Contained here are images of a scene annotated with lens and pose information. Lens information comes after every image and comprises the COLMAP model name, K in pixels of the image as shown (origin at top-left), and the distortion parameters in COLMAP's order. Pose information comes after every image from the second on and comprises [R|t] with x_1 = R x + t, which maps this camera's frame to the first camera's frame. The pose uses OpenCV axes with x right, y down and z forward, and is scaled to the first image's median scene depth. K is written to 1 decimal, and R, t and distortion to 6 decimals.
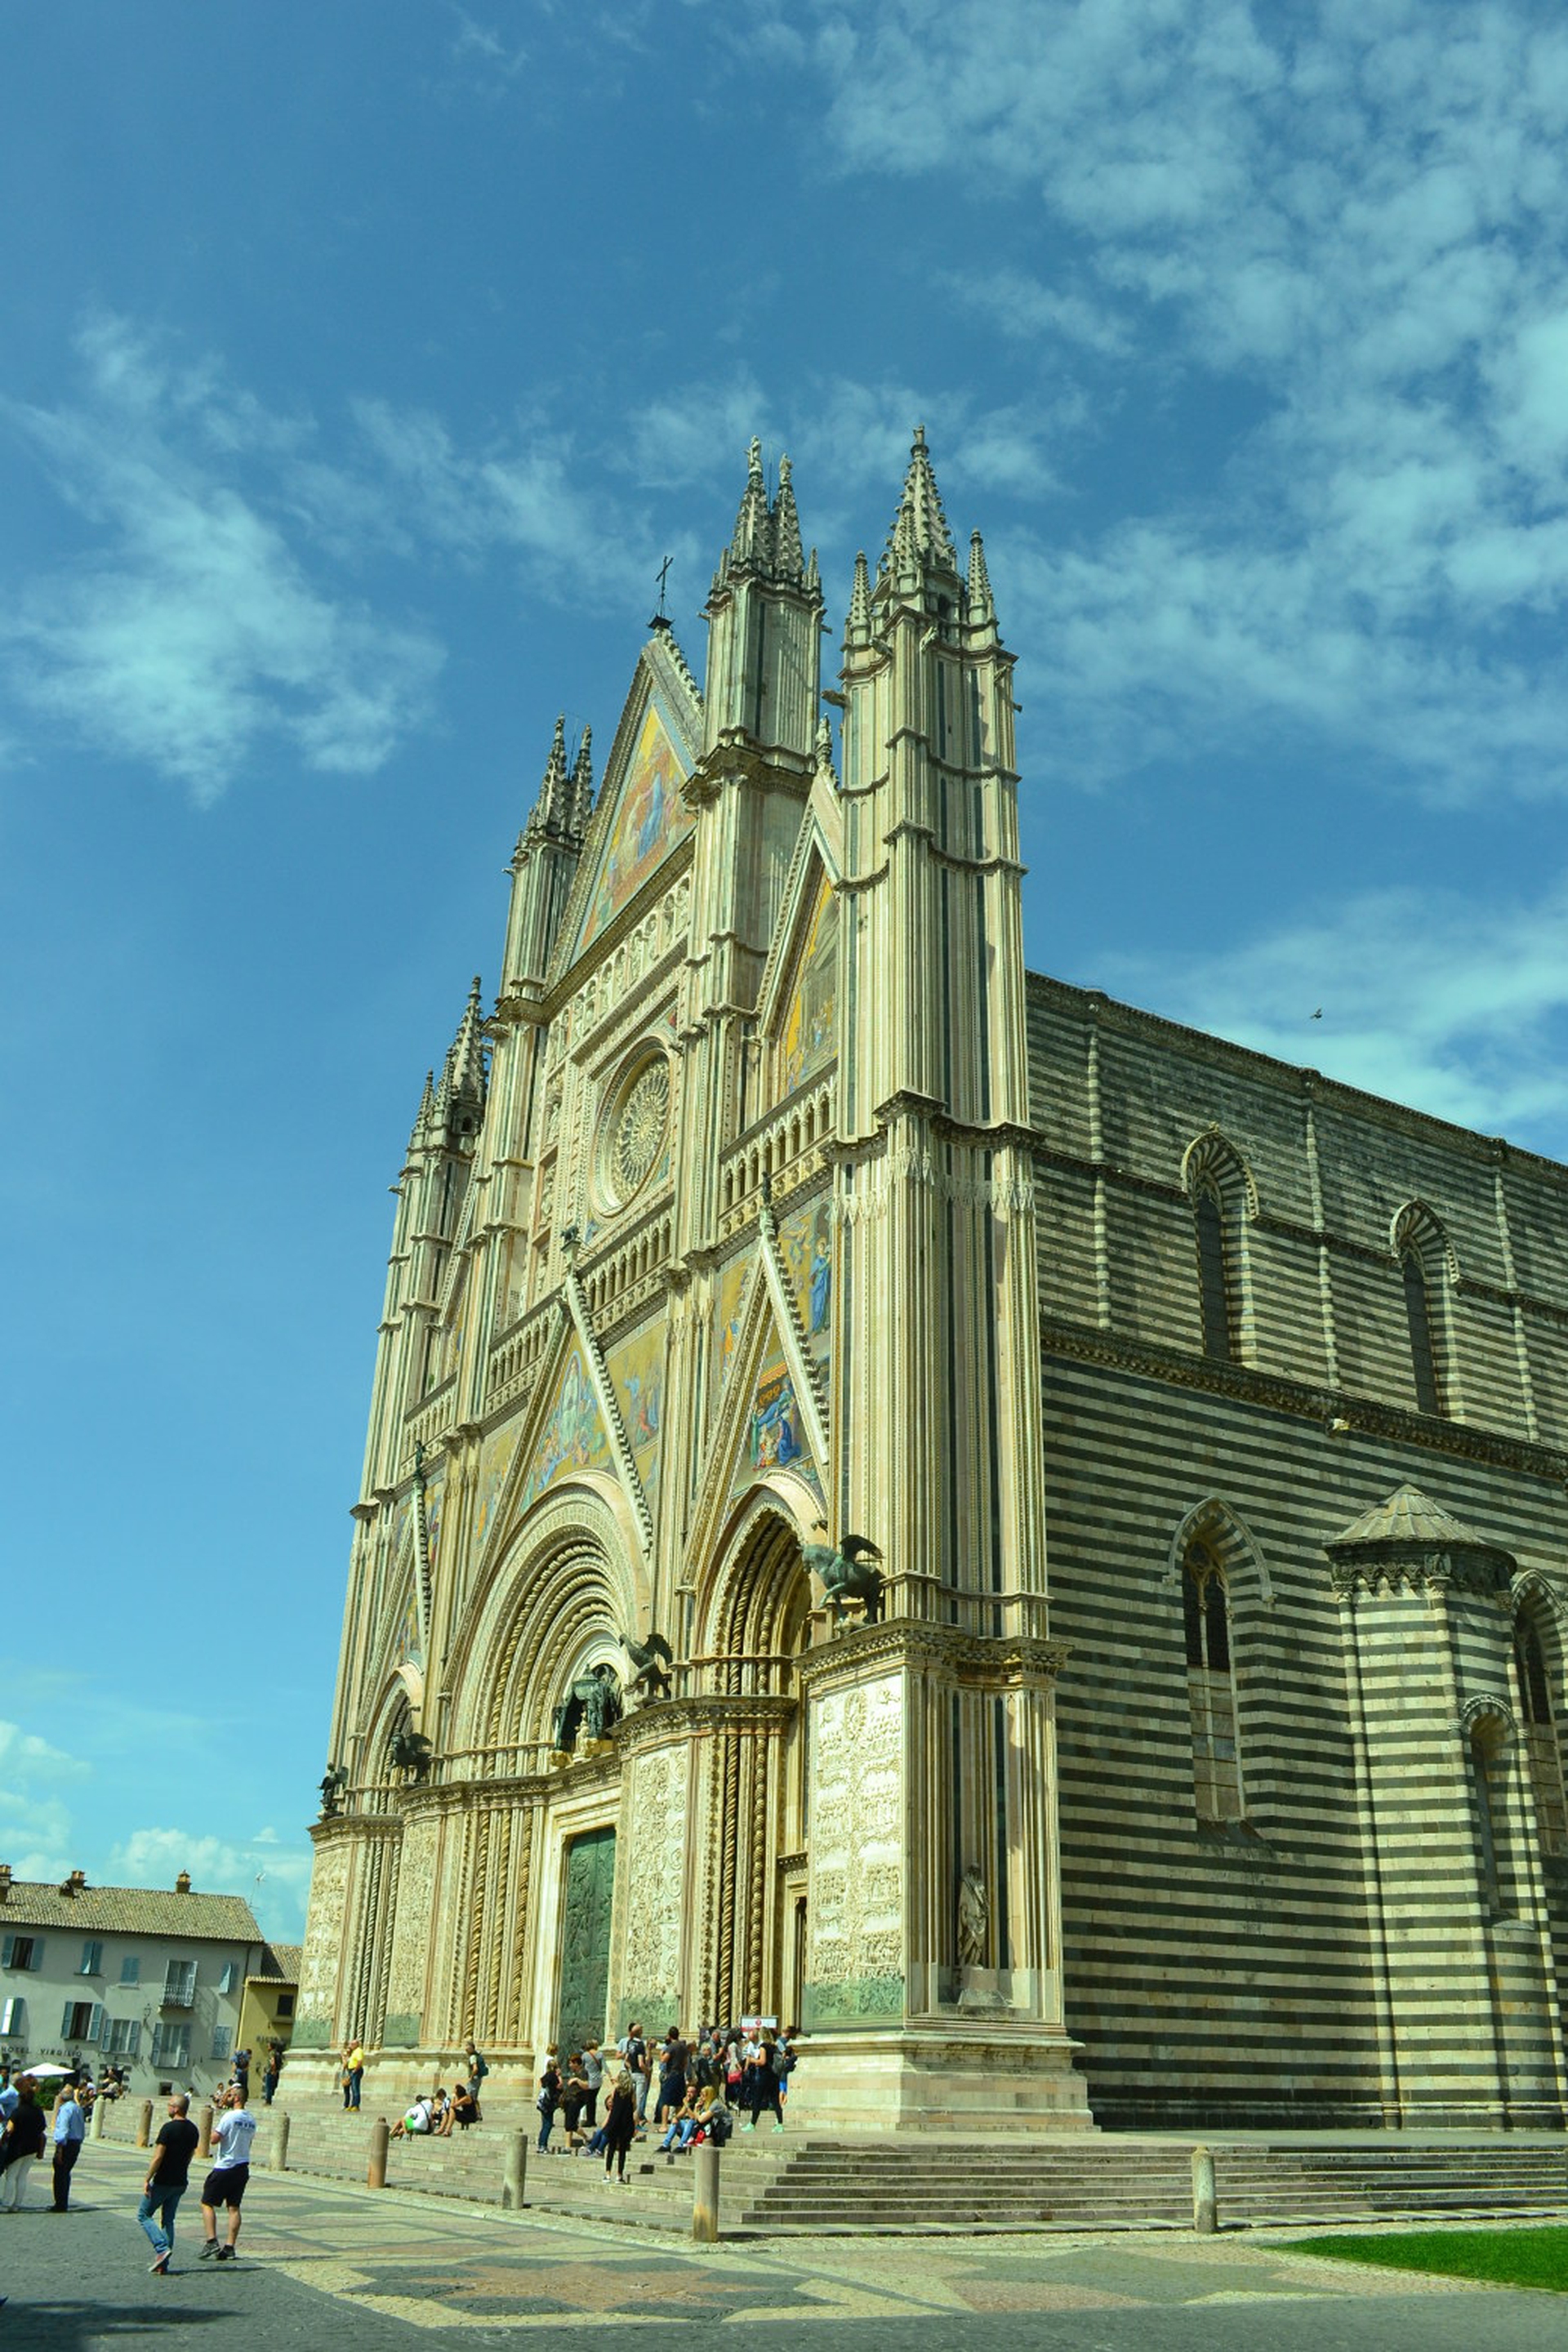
lens RADIAL K [[1834.9, 0, 784.6], [0, 1834.9, 1205.8], [0, 0, 1]] dist [-0.013156, -0.004989]
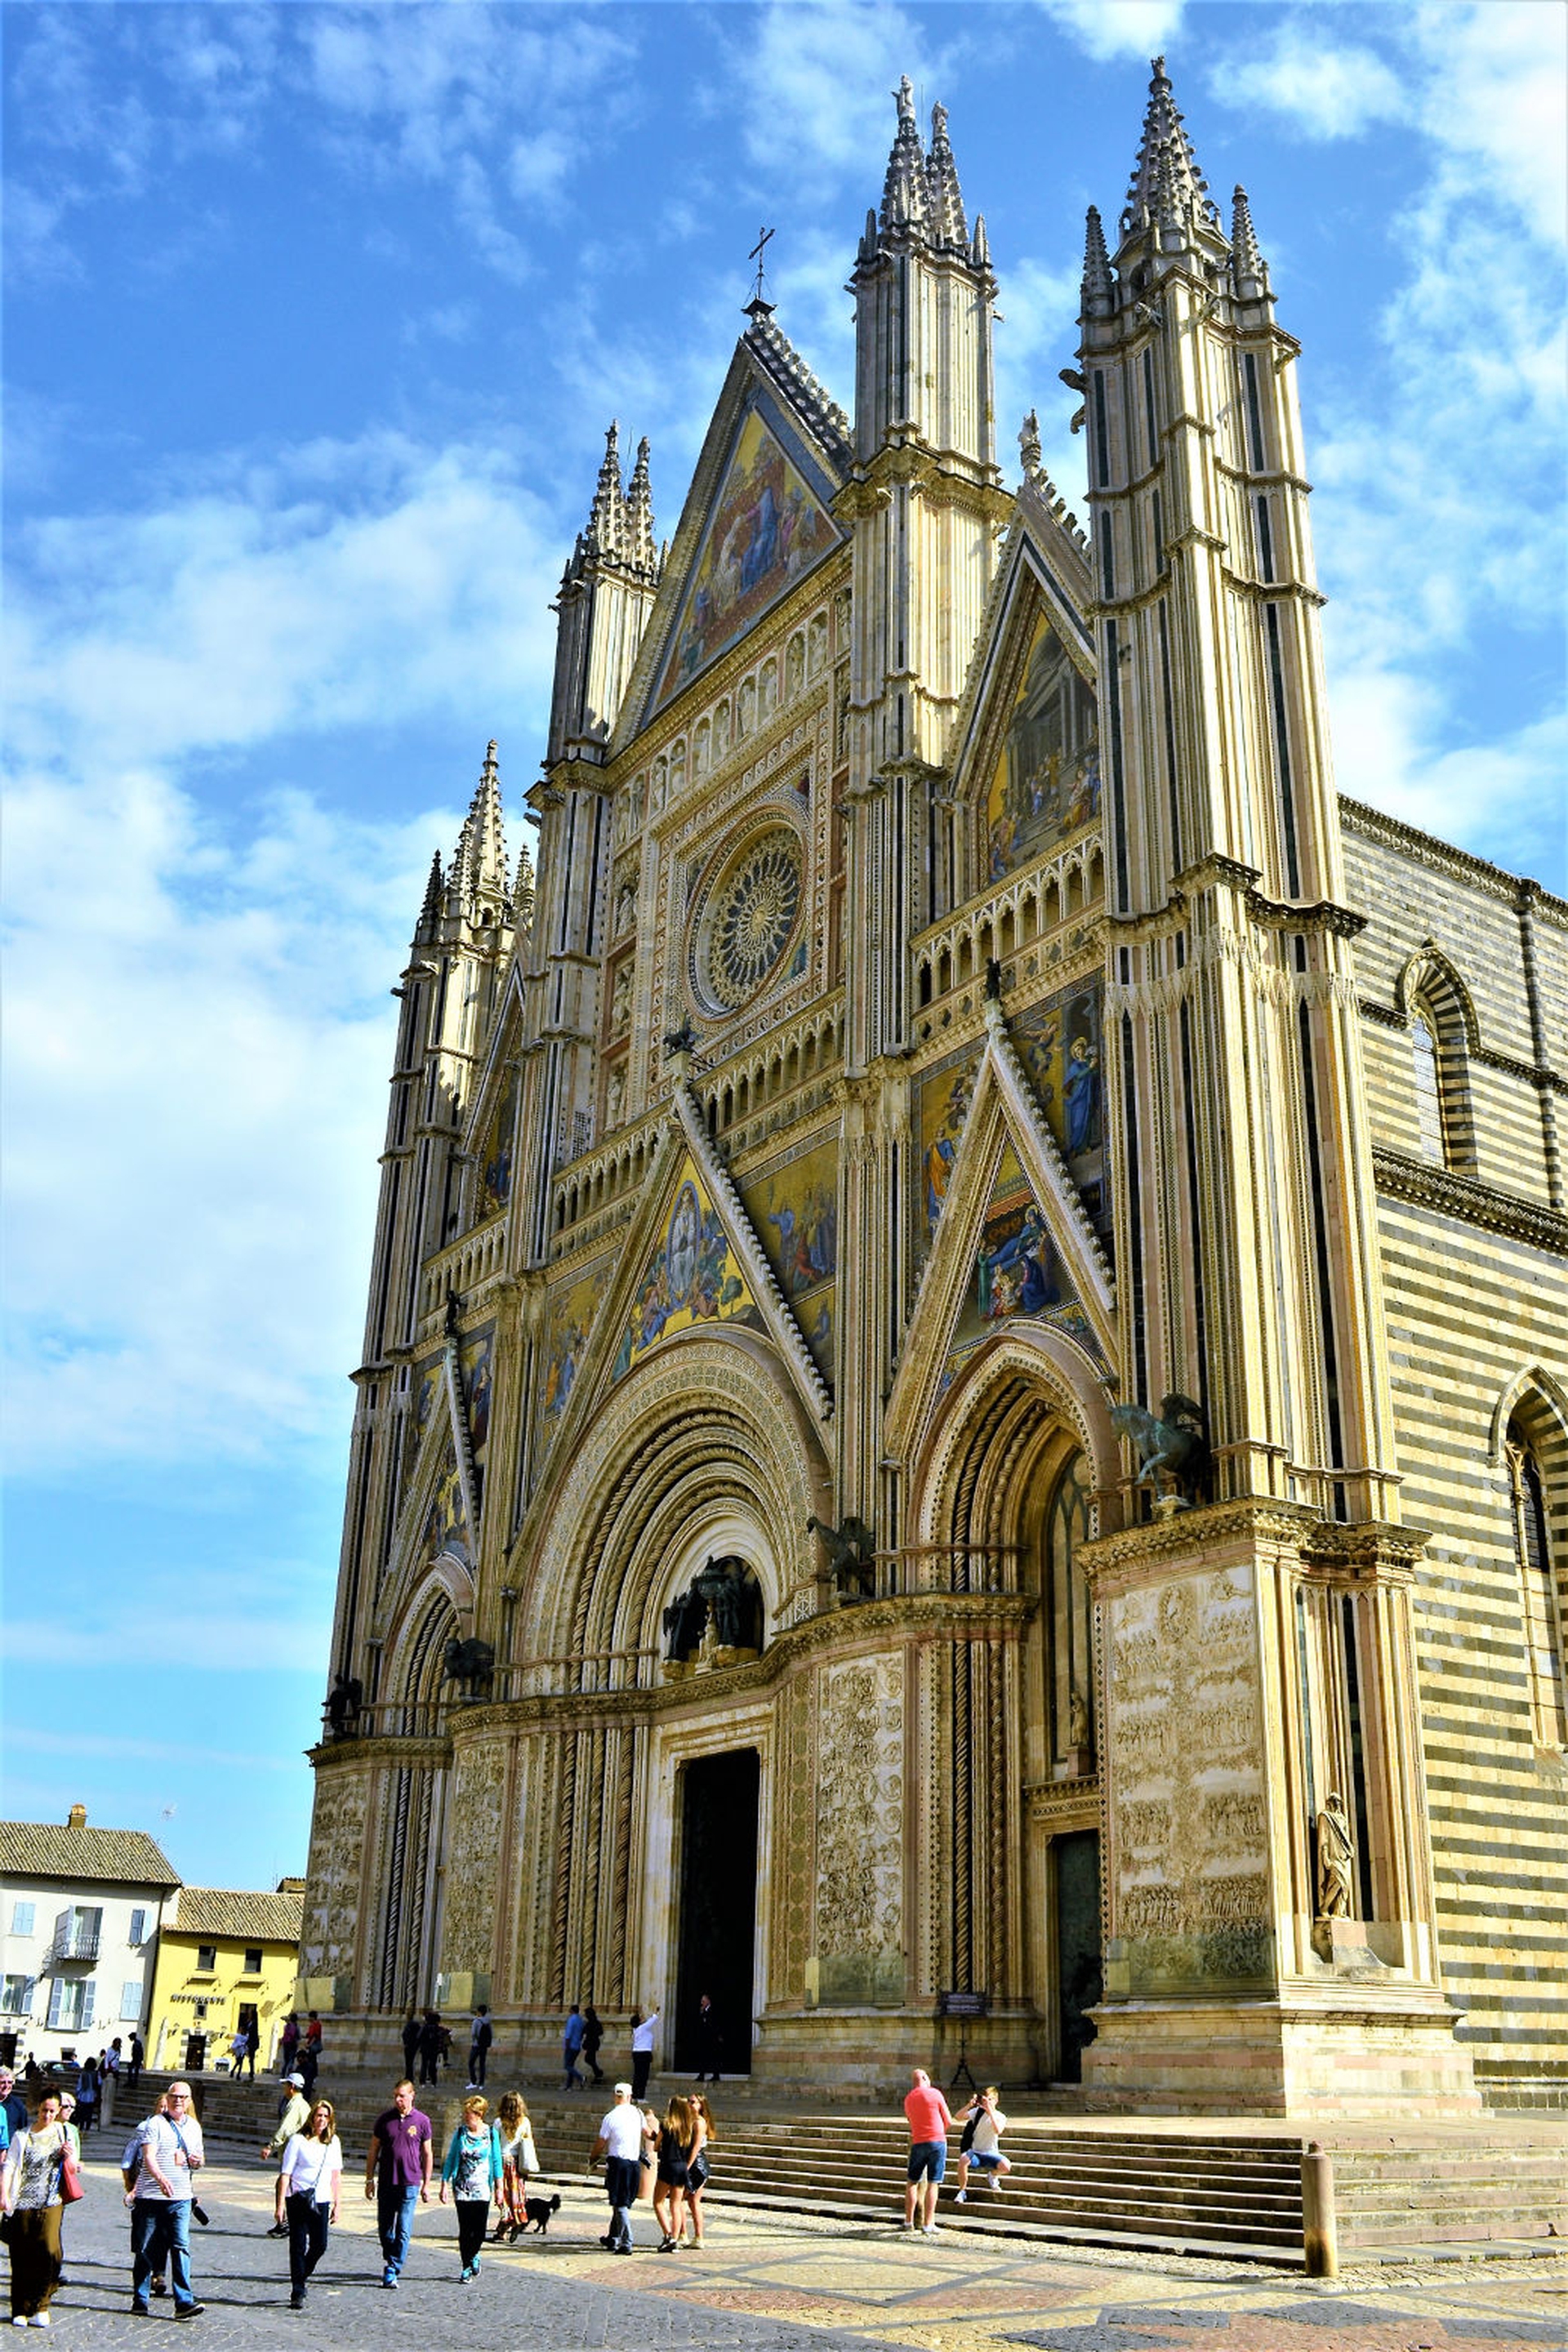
lens RADIAL K [[2067.5, 0, 784.0], [0, 2067.5, 1176.0], [0, 0, 1]] dist [-0.004321, -0.008014]
pose [[0.996962, 0.029436, 0.072107, -0.171155], [-0.032997, 0.998269, 0.048690, 0.037427], [-0.070549, -0.050921, 0.996208, 0.090017]]
